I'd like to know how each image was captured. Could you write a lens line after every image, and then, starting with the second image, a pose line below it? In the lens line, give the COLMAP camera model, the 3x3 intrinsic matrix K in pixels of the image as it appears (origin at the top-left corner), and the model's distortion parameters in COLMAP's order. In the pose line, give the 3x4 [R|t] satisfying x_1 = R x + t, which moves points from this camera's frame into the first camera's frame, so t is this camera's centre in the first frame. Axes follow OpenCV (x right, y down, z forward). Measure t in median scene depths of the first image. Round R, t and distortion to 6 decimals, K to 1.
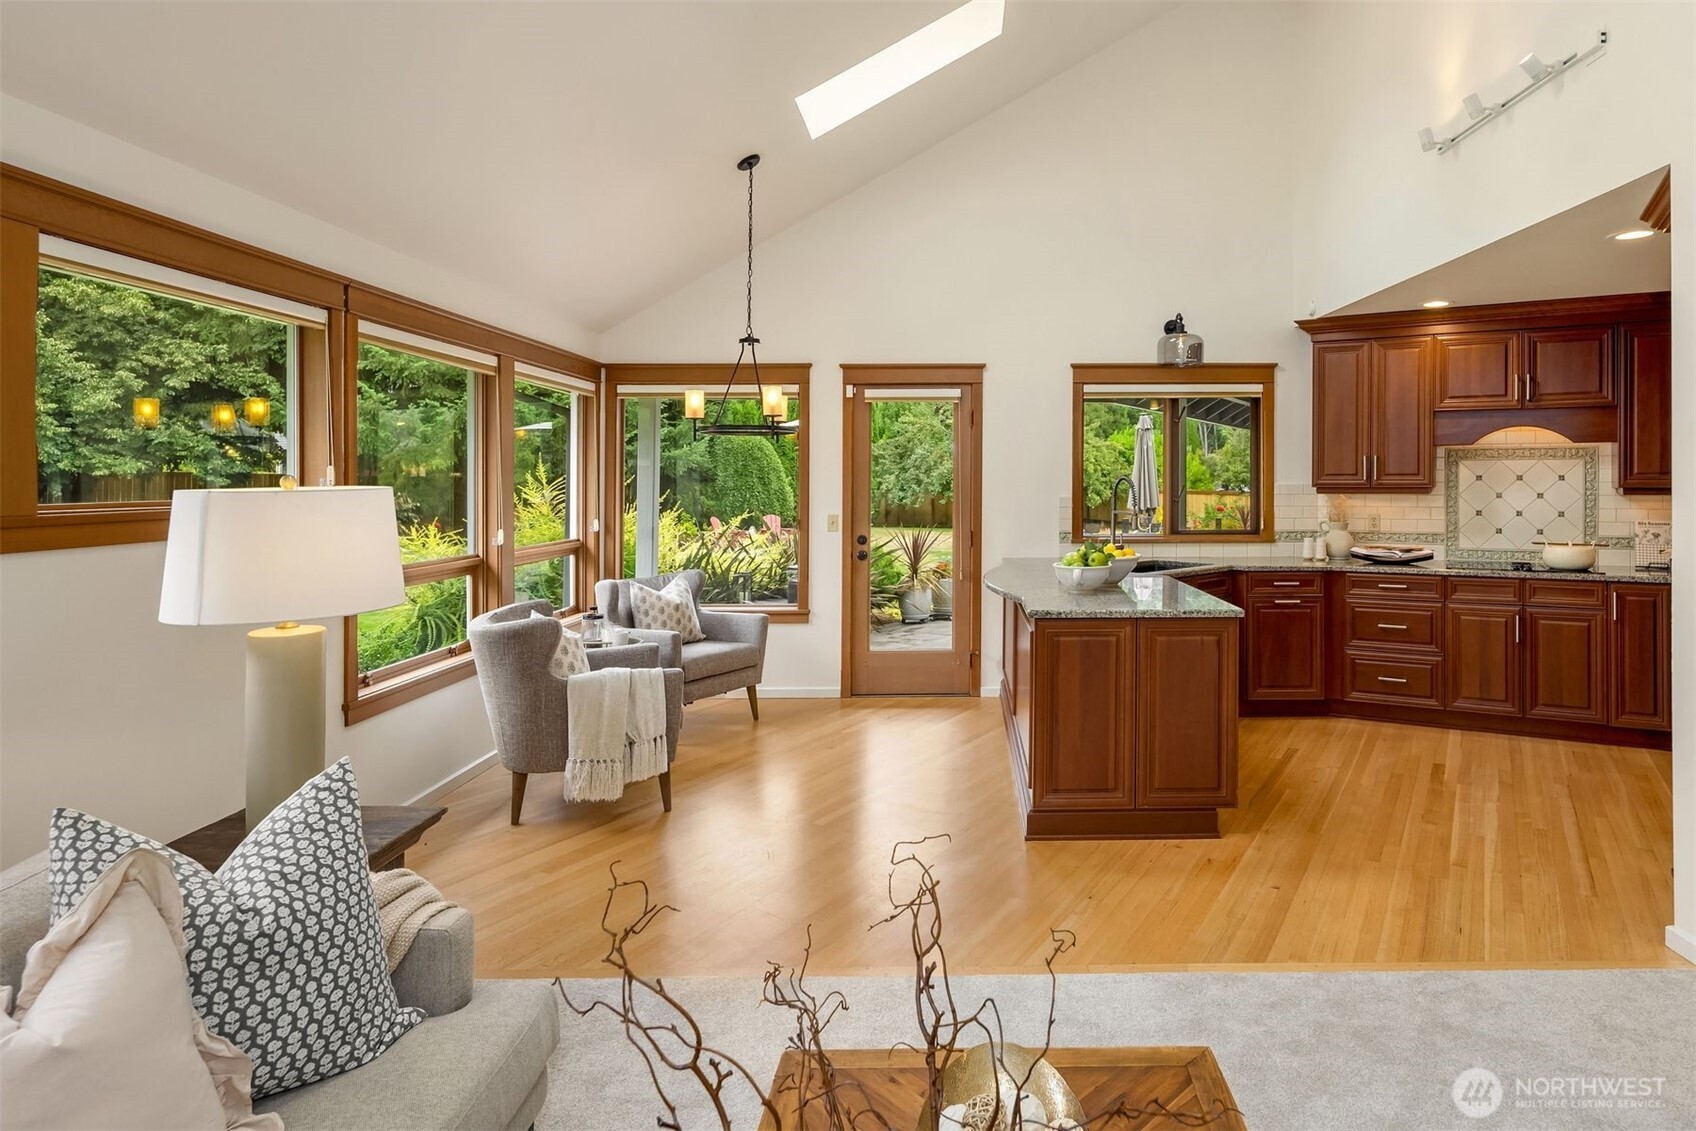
lens RADIAL K [[952.9, 0, 962.3], [0, 952.9, 505.0], [0, 0, 1]] dist [0.006326, -0.000123]
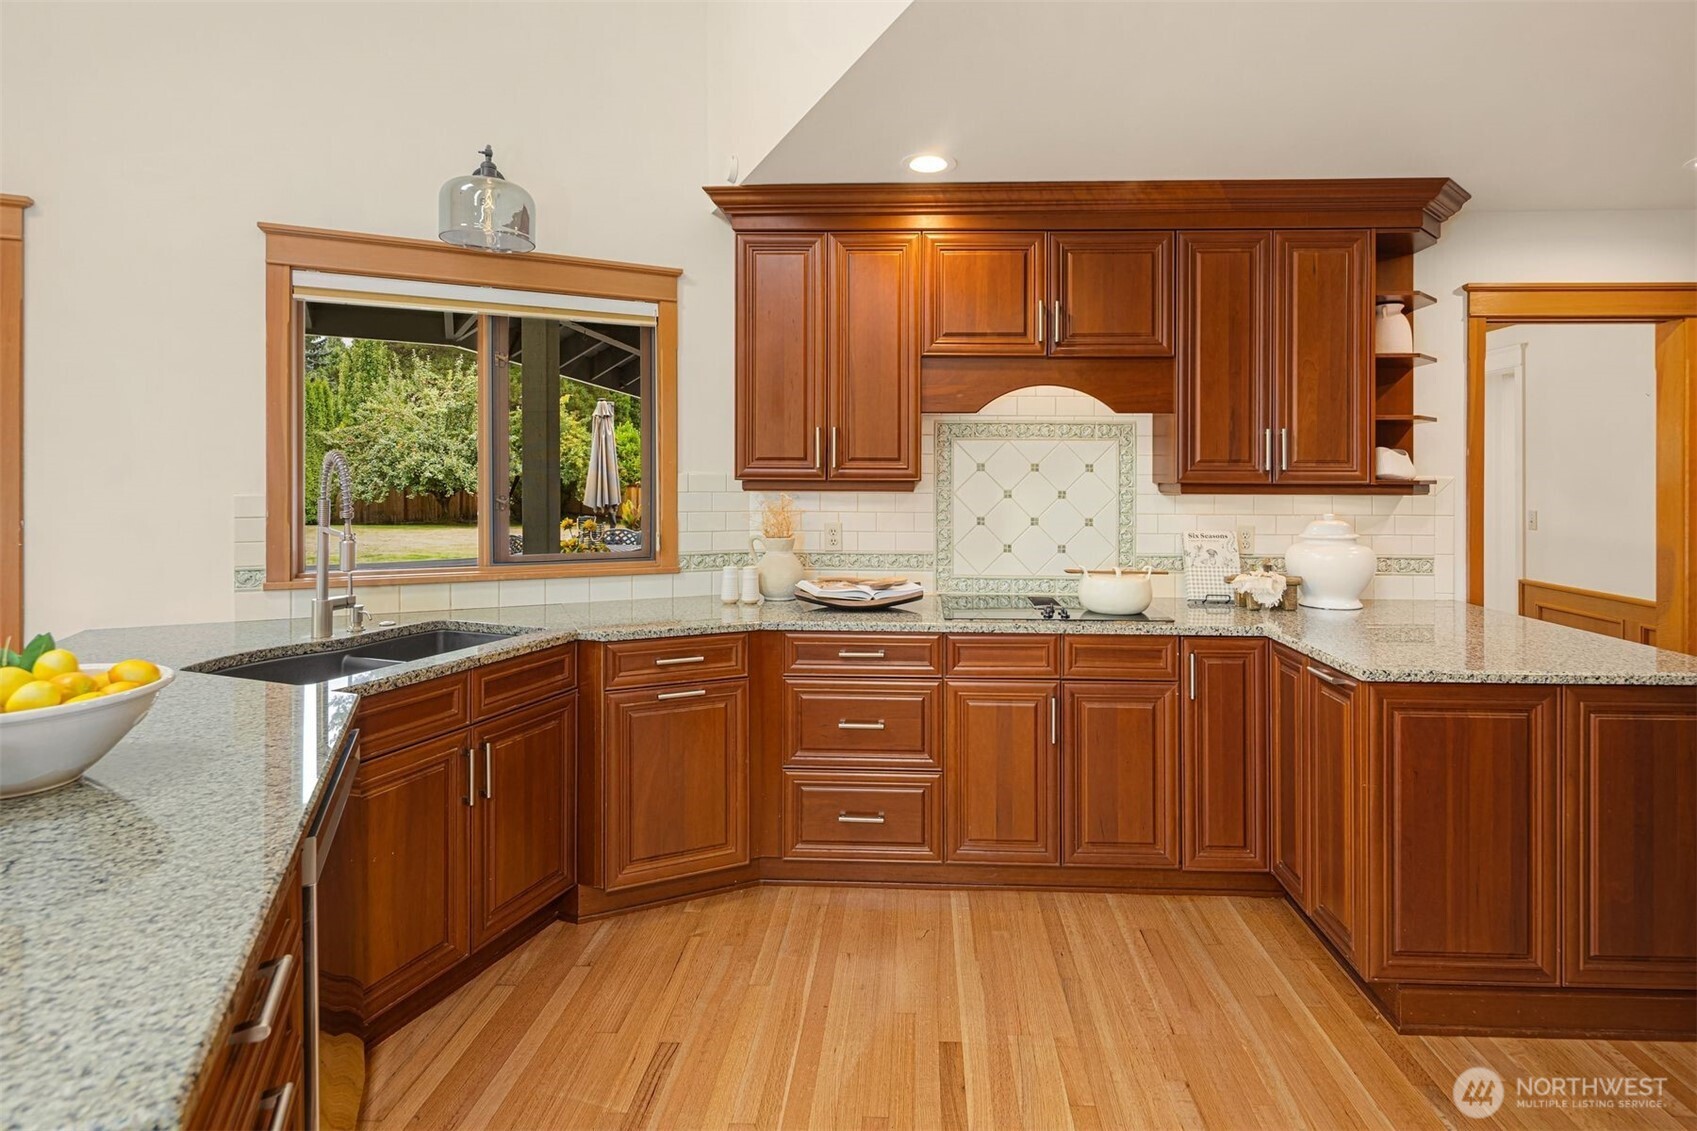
lens RADIAL K [[834.1, 0, 882.7], [0, 834.1, 476.5], [0, 0, 1]] dist [-0.004539, -0.001146]
pose [[0.898511, 0.008596, 0.438866, 0.231455], [0.002765, 0.999678, -0.025241, -0.007902], [-0.438942, 0.023893, 0.898198, 0.518499]]
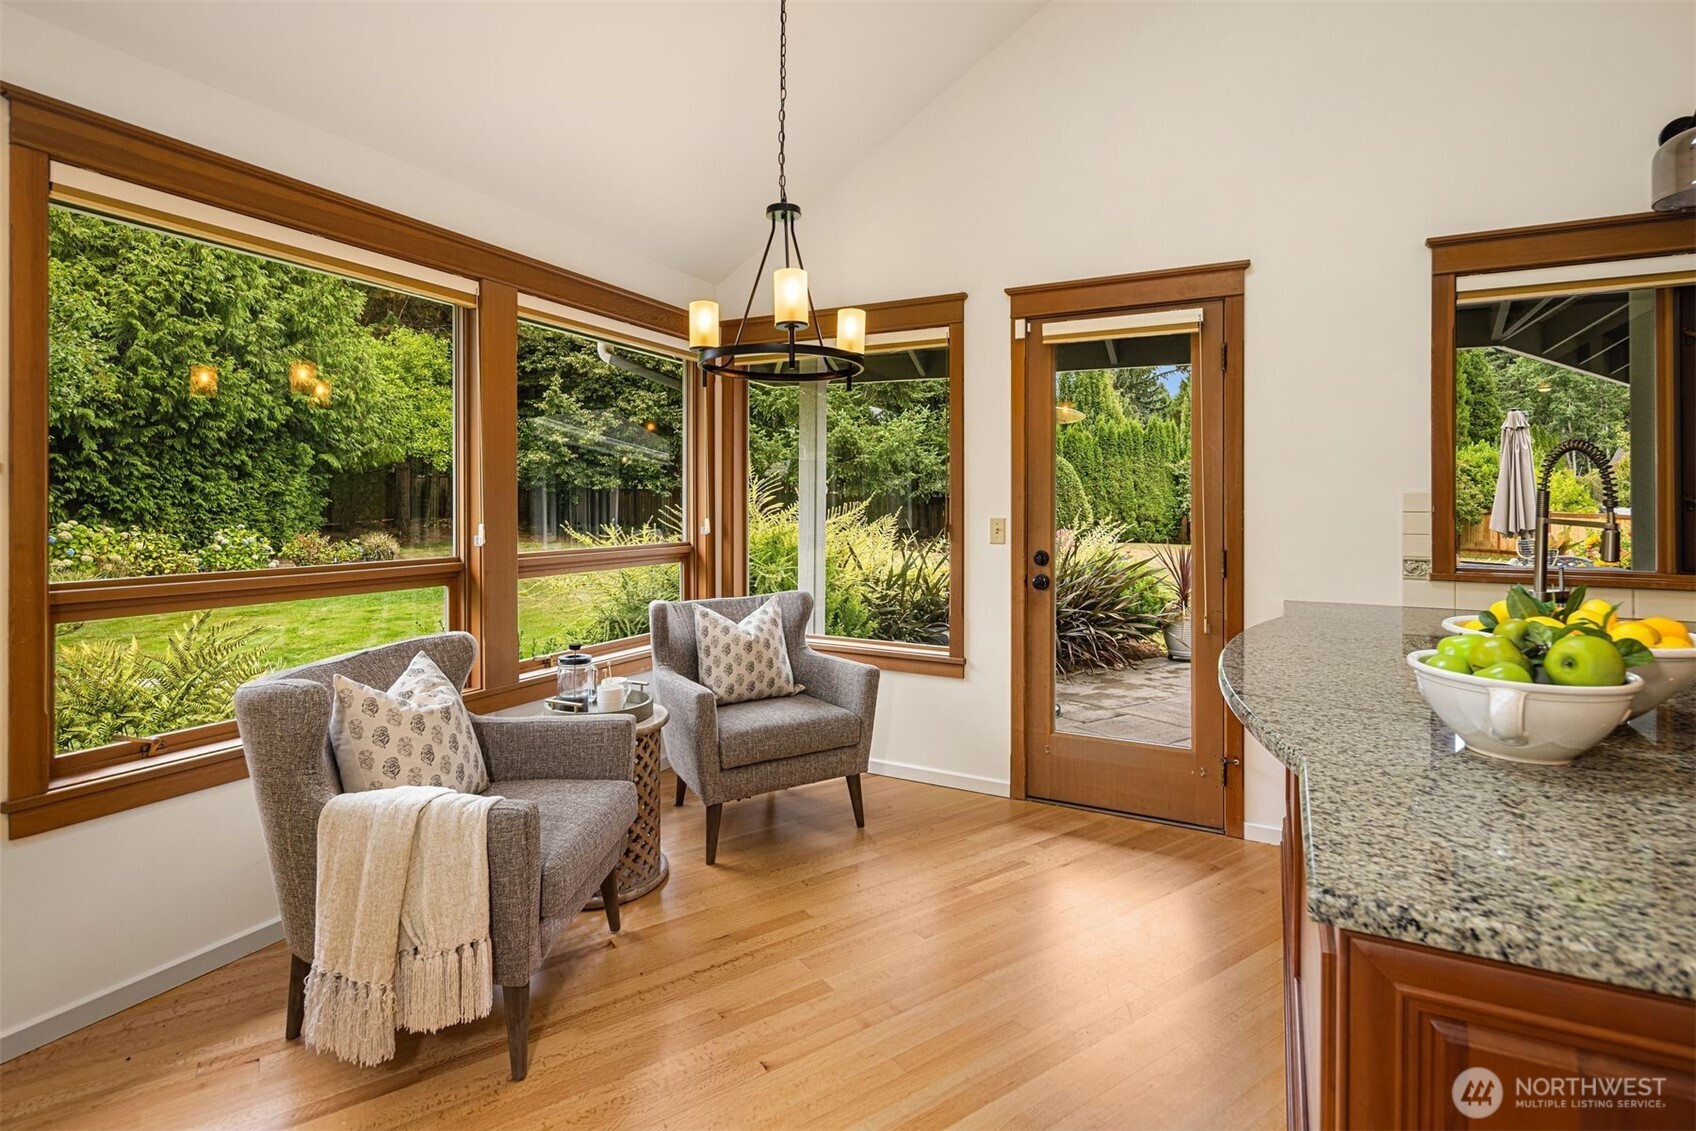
lens RADIAL K [[806.0, 0, 879.5], [0, 806.0, 478.5], [0, 0, 1]] dist [0.004491, 0.000424]
pose [[0.897774, -0.002702, -0.440449, 0.041328], [-0.020993, 0.998582, -0.048916, 0.012978], [0.439957, 0.053162, 0.896444, 0.507106]]
